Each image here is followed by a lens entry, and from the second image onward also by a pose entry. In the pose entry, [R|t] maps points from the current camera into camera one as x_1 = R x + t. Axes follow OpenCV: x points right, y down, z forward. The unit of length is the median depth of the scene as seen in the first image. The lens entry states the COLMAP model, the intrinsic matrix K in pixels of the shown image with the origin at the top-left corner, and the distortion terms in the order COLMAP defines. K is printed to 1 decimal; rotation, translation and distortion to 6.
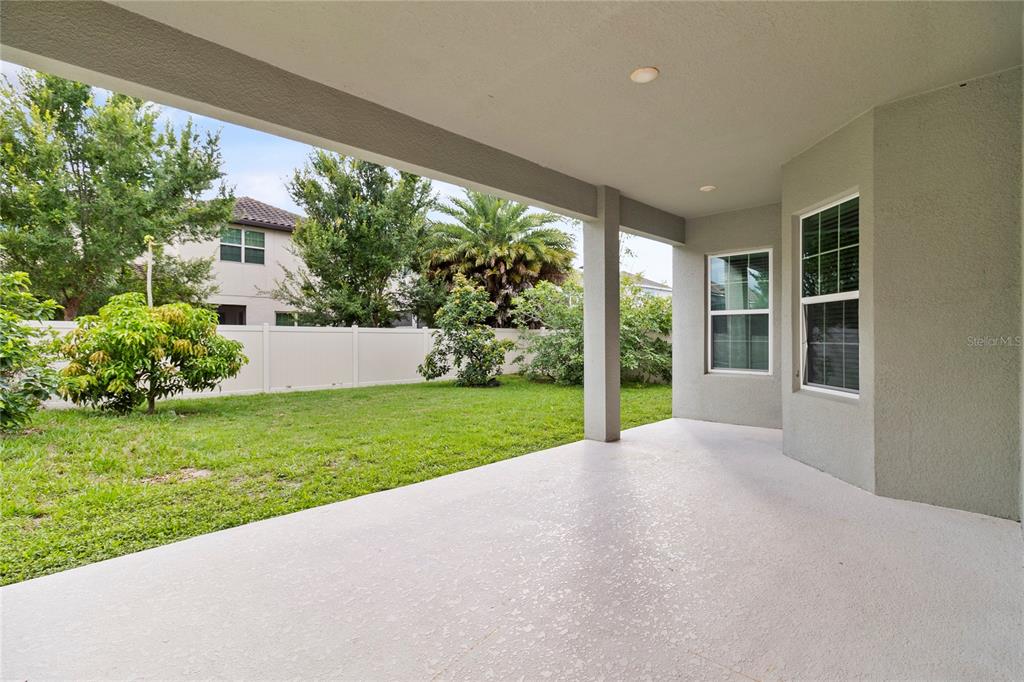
lens RADIAL K [[476.1, 0, 504.8], [0, 476.1, 330.9], [0, 0, 1]] dist [0.005331, -0.000292]
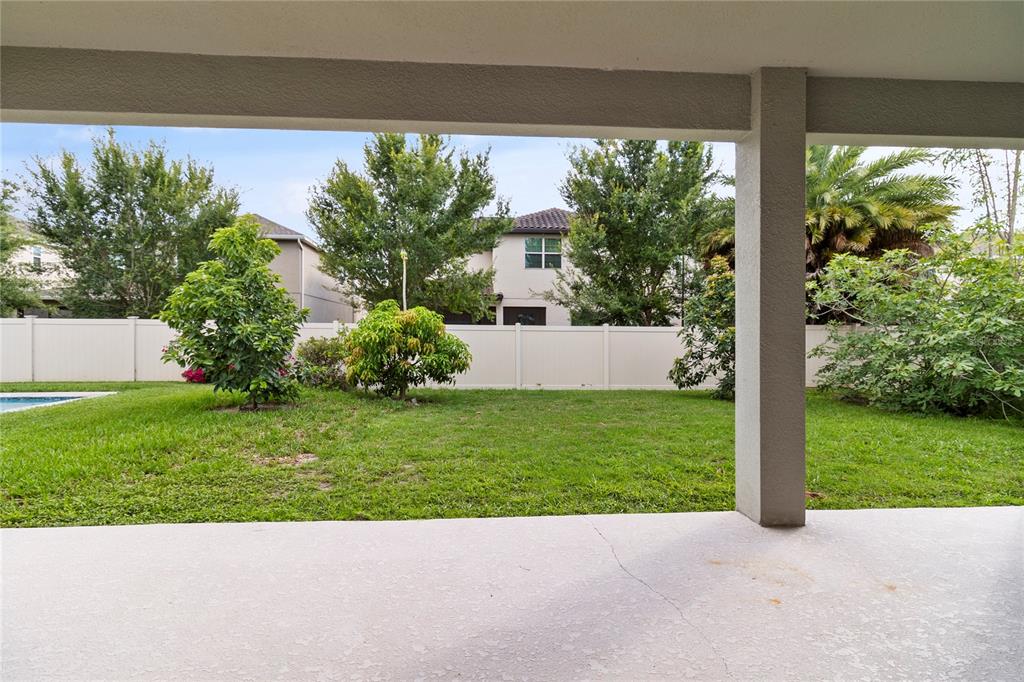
lens RADIAL K [[476.1, 0, 512.7], [0, 476.1, 335.6], [0, 0, 1]] dist [0.005331, -0.000292]
pose [[0.761240, 0.001963, -0.648468, 0.159368], [0.005905, 0.999933, 0.009959, 0.000867], [0.648444, -0.011411, 0.761177, 0.172101]]
